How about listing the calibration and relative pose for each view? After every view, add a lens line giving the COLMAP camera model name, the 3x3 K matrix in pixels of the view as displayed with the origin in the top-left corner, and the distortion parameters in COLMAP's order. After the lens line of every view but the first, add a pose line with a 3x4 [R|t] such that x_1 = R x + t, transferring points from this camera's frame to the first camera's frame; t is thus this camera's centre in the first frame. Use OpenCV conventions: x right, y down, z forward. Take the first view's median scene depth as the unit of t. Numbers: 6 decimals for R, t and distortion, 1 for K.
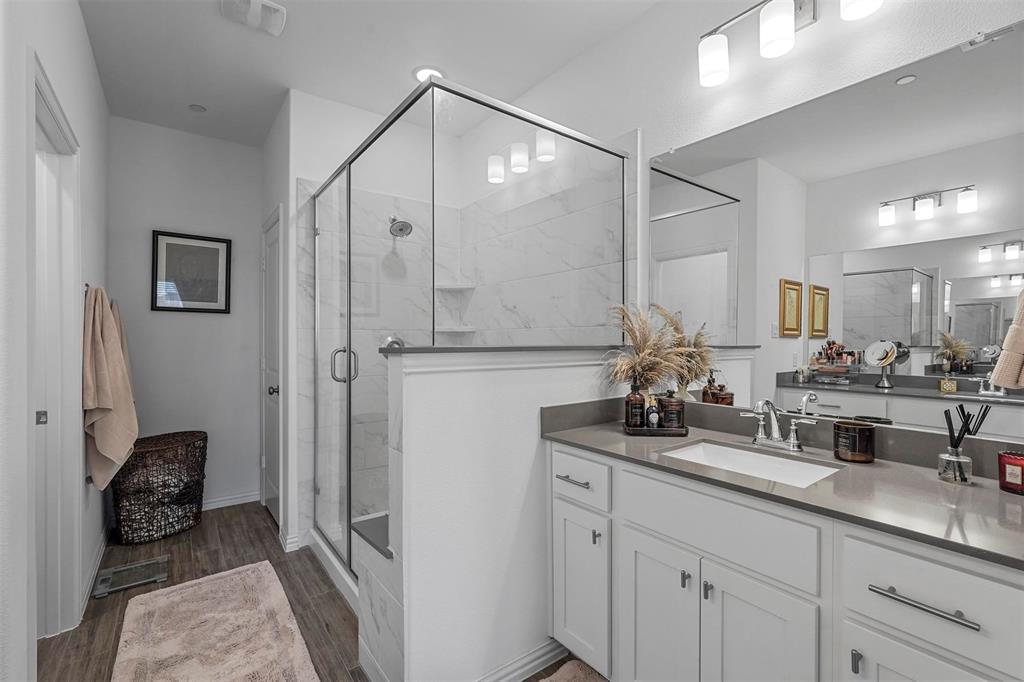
lens RADIAL K [[453.5, 0, 519.3], [0, 453.5, 336.9], [0, 0, 1]] dist [-0.012274, 0.006411]
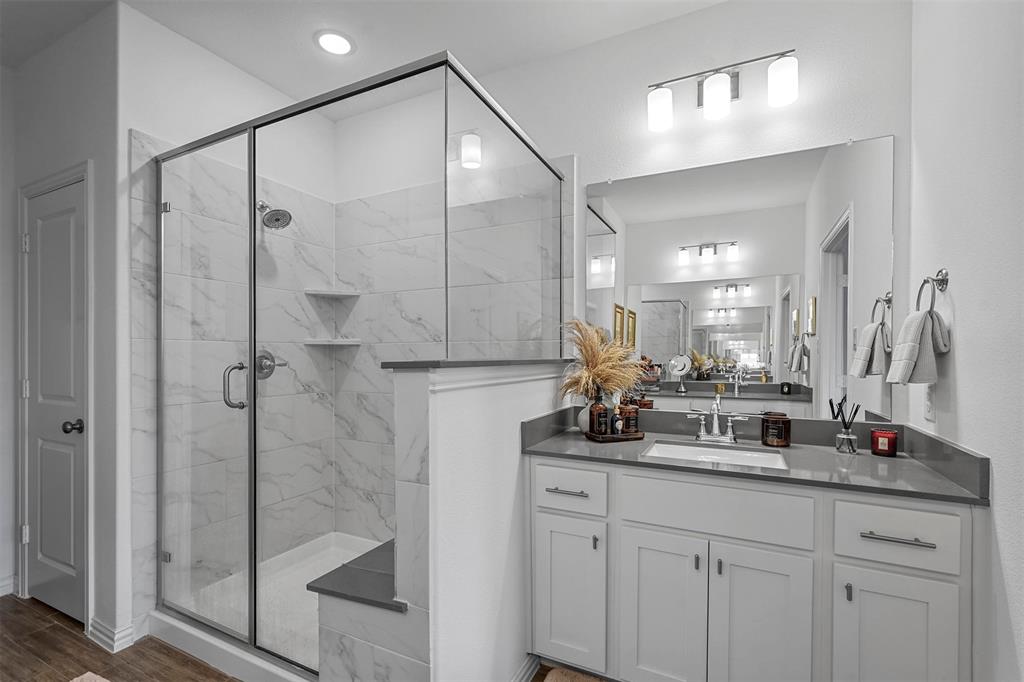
lens RADIAL K [[453.5, 0, 515.7], [0, 453.5, 353.9], [0, 0, 1]] dist [-0.012274, 0.006411]
pose [[0.896915, 0.001215, 0.442201, -0.256634], [-0.002006, 0.999997, 0.001321, 0.004437], [-0.442198, -0.002072, 0.896915, 0.082723]]
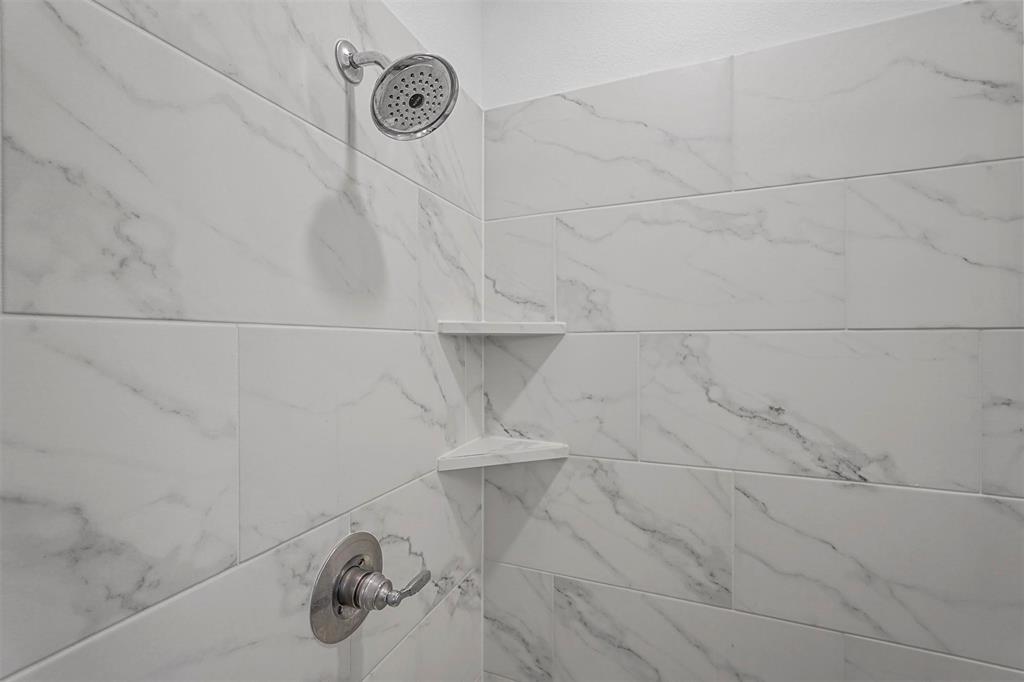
lens RADIAL K [[453.5, 0, 520.2], [0, 453.5, 341.8], [0, 0, 1]] dist [-0.012274, 0.006411]
pose [[0.862764, 0.001066, 0.505605, -0.364263], [-0.001686, 0.999998, 0.000770, -0.122315], [-0.505604, -0.001517, 0.862764, 0.844645]]
